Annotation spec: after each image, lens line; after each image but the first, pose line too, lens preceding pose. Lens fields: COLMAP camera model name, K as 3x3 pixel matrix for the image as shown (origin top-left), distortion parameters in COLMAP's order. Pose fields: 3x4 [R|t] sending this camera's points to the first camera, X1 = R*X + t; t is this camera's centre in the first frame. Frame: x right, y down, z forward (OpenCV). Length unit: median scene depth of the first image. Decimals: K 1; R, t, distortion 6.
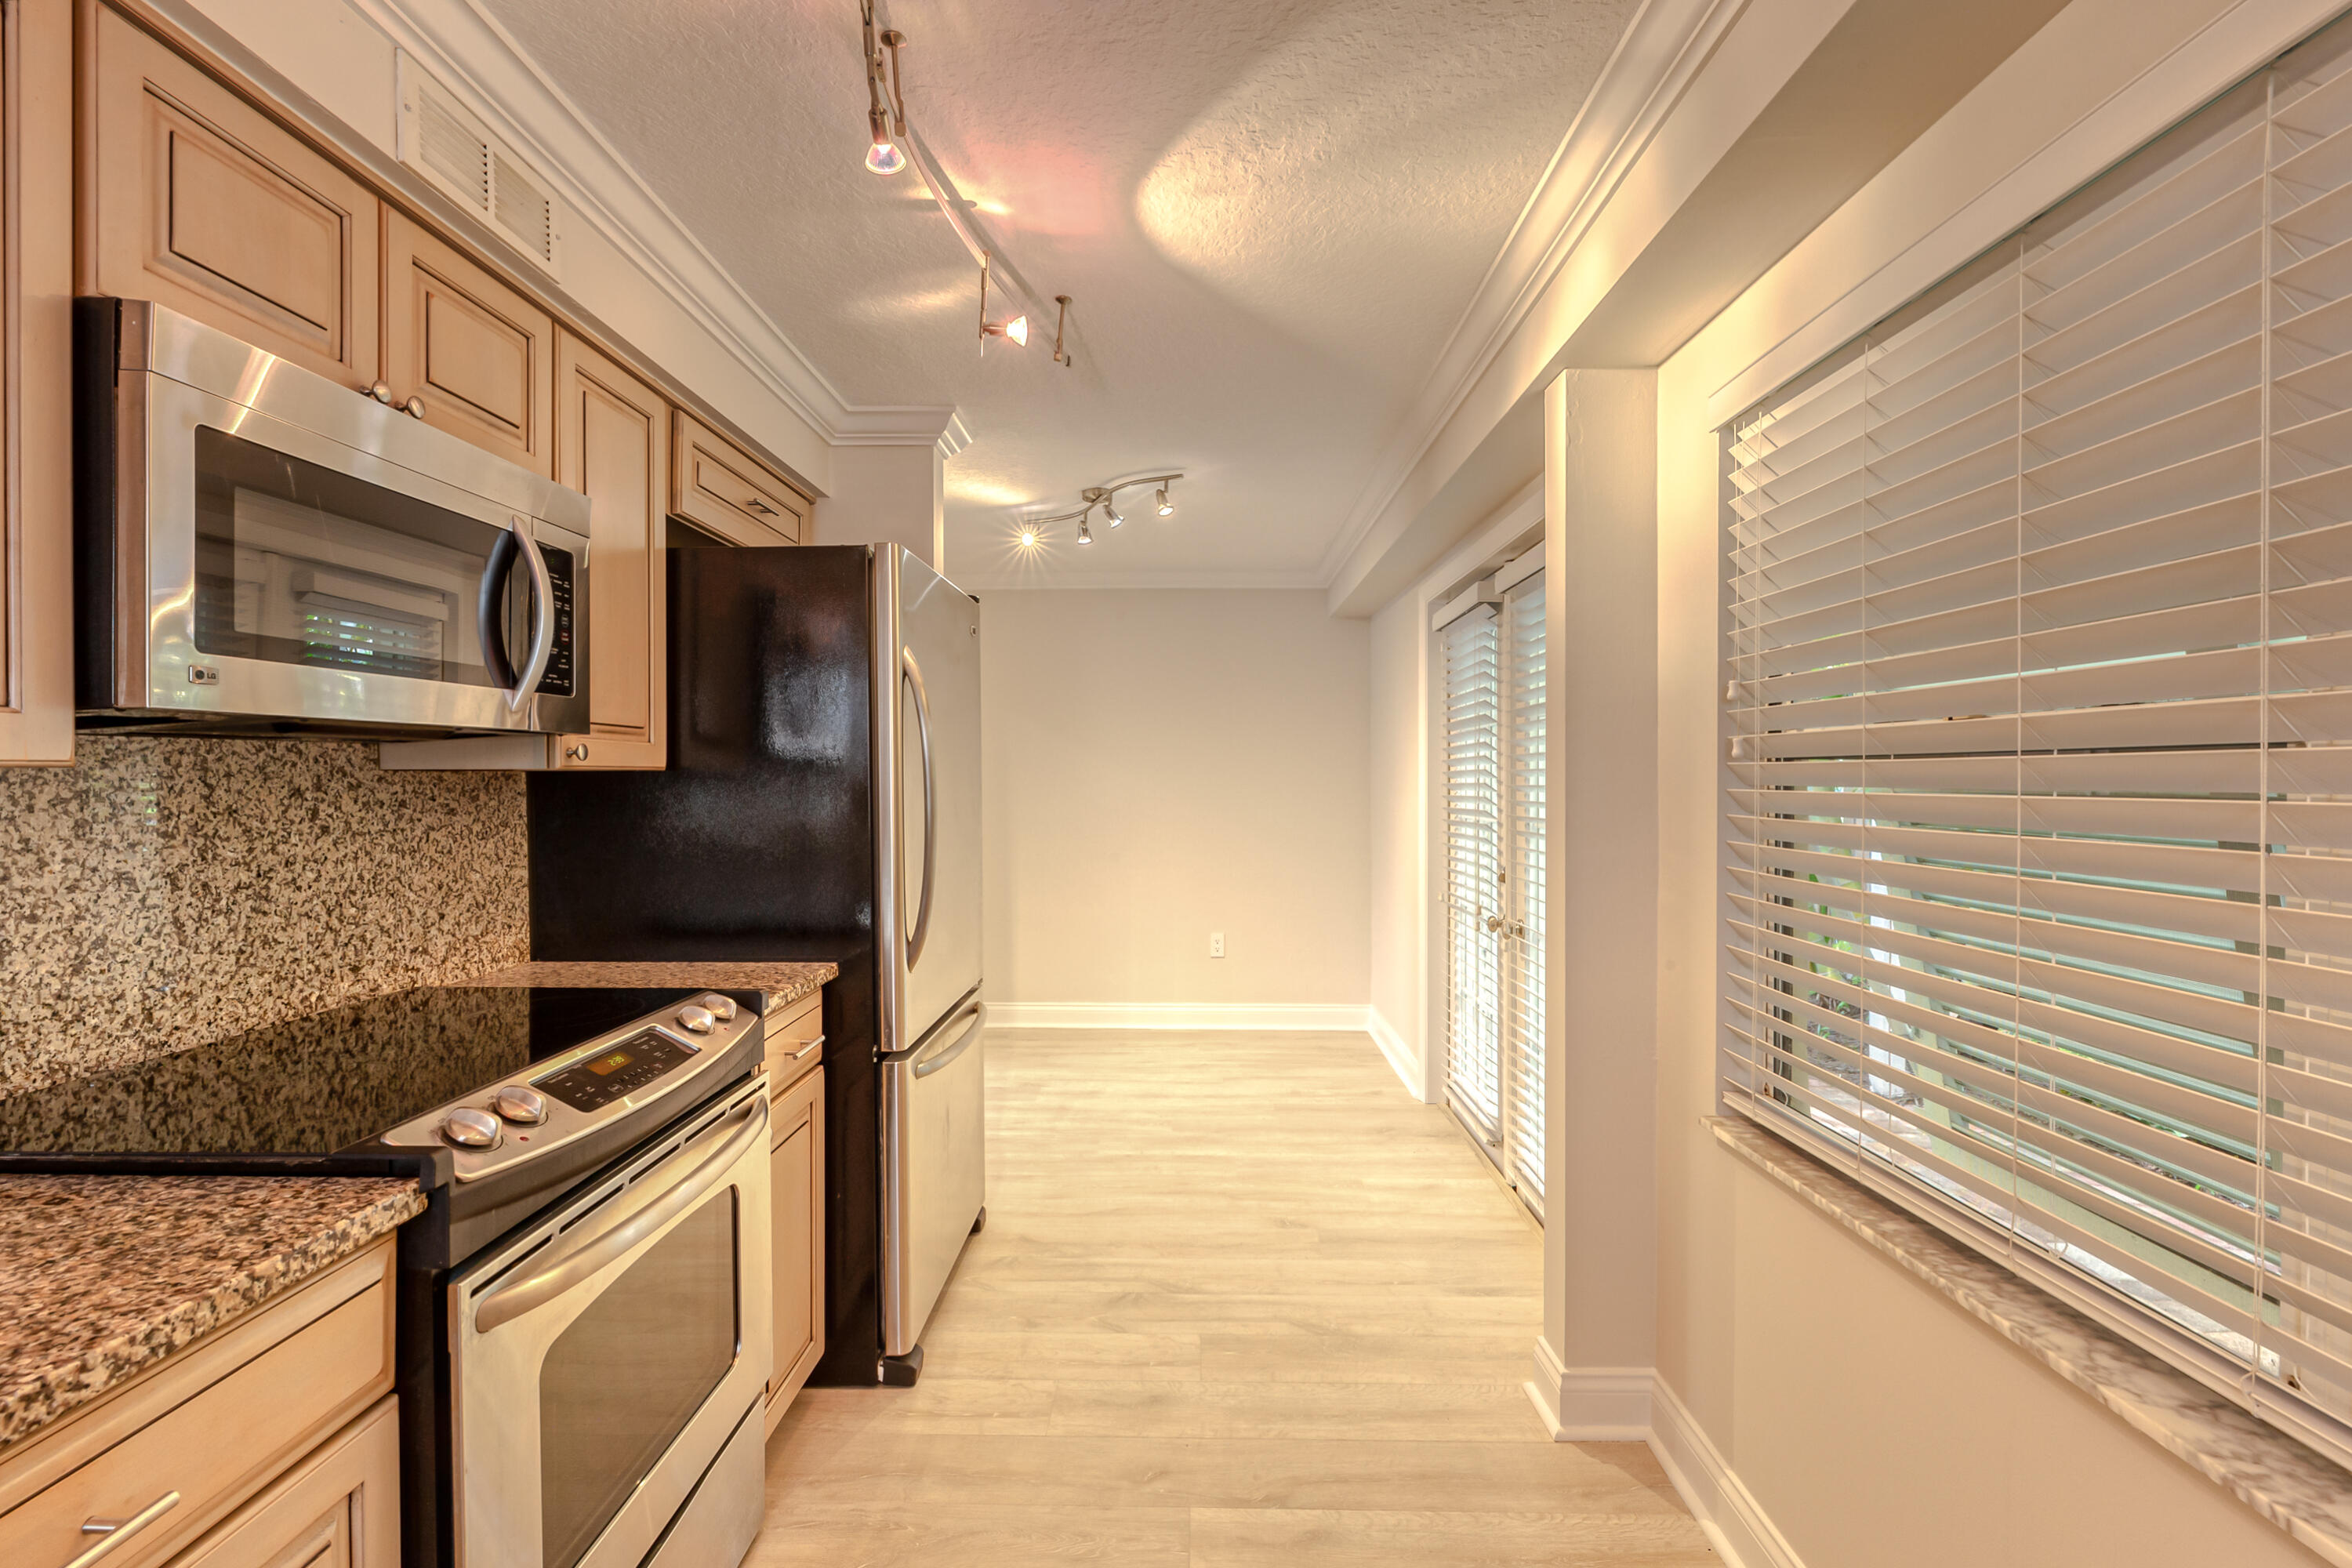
lens RADIAL K [[1051.5, 0, 1176.0], [0, 1051.5, 784.0], [0, 0, 1]] dist [0.000427, 0.000040]
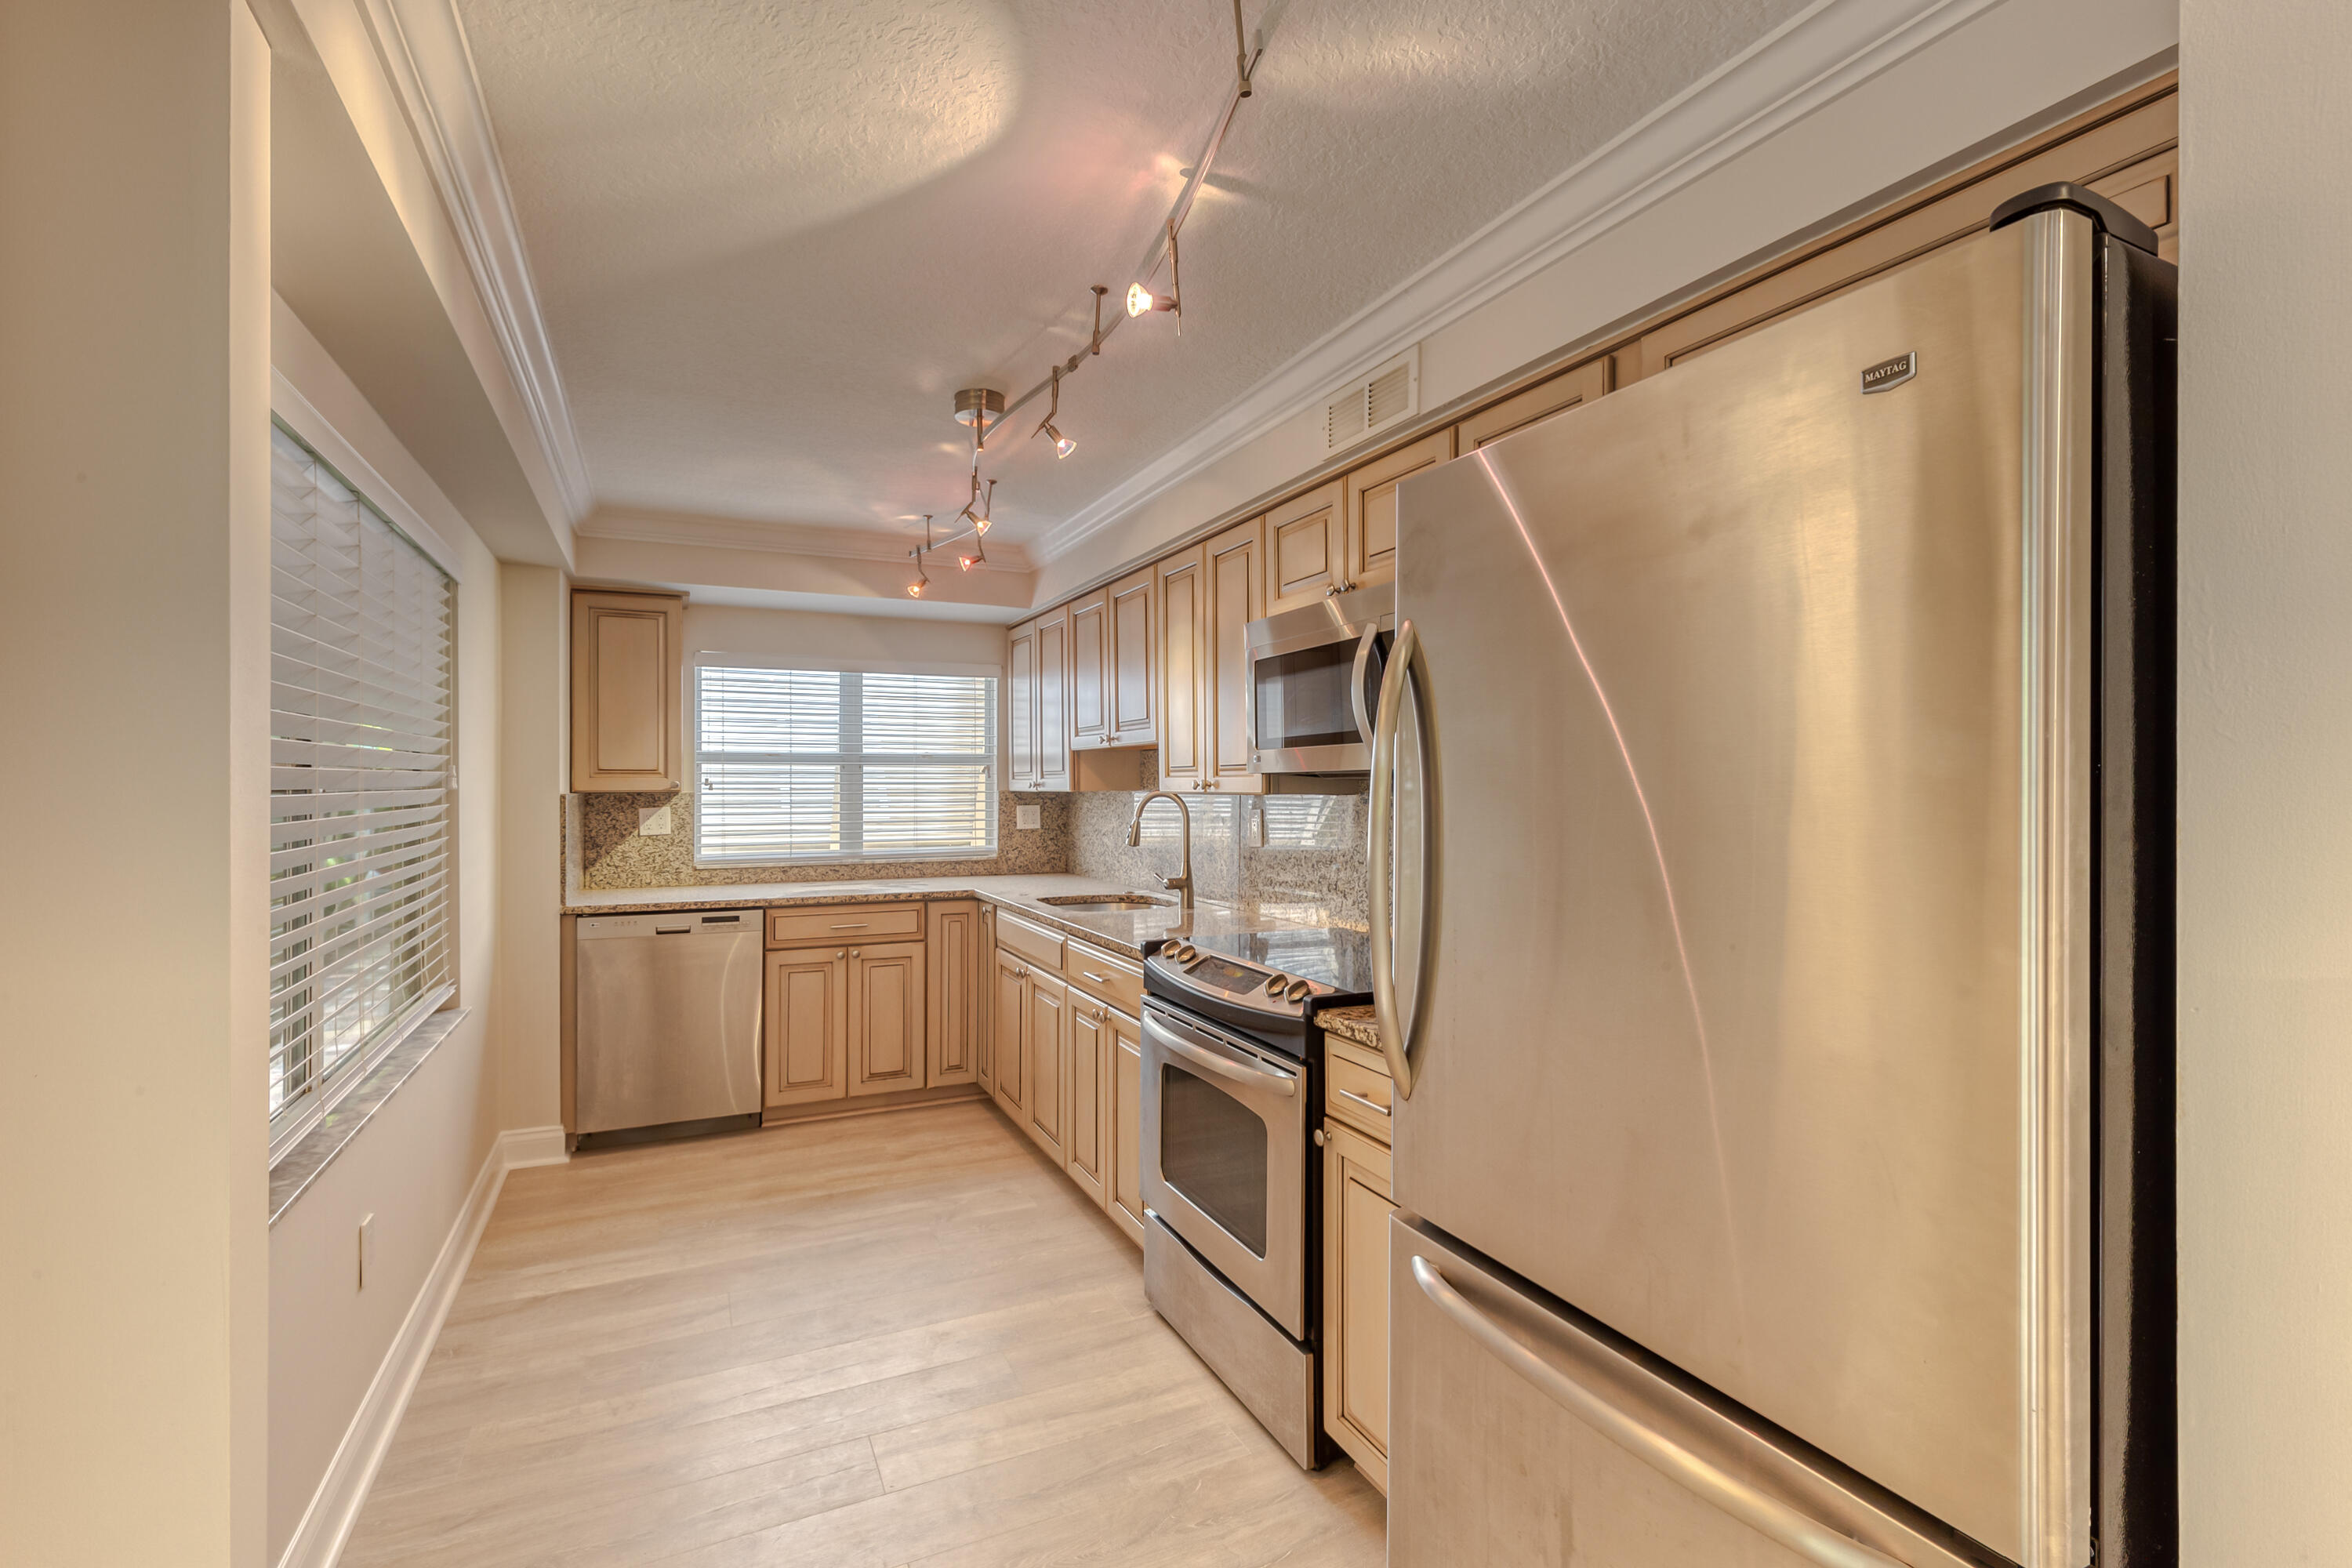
lens RADIAL K [[1051.5, 0, 1176.0], [0, 1051.5, 784.0], [0, 0, 1]] dist [0.000427, 0.000040]
pose [[-0.903007, -0.002152, -0.429620, 0.278396], [-0.004165, 0.999984, 0.003744, -0.030352], [0.429606, 0.005170, -0.903002, 2.465769]]
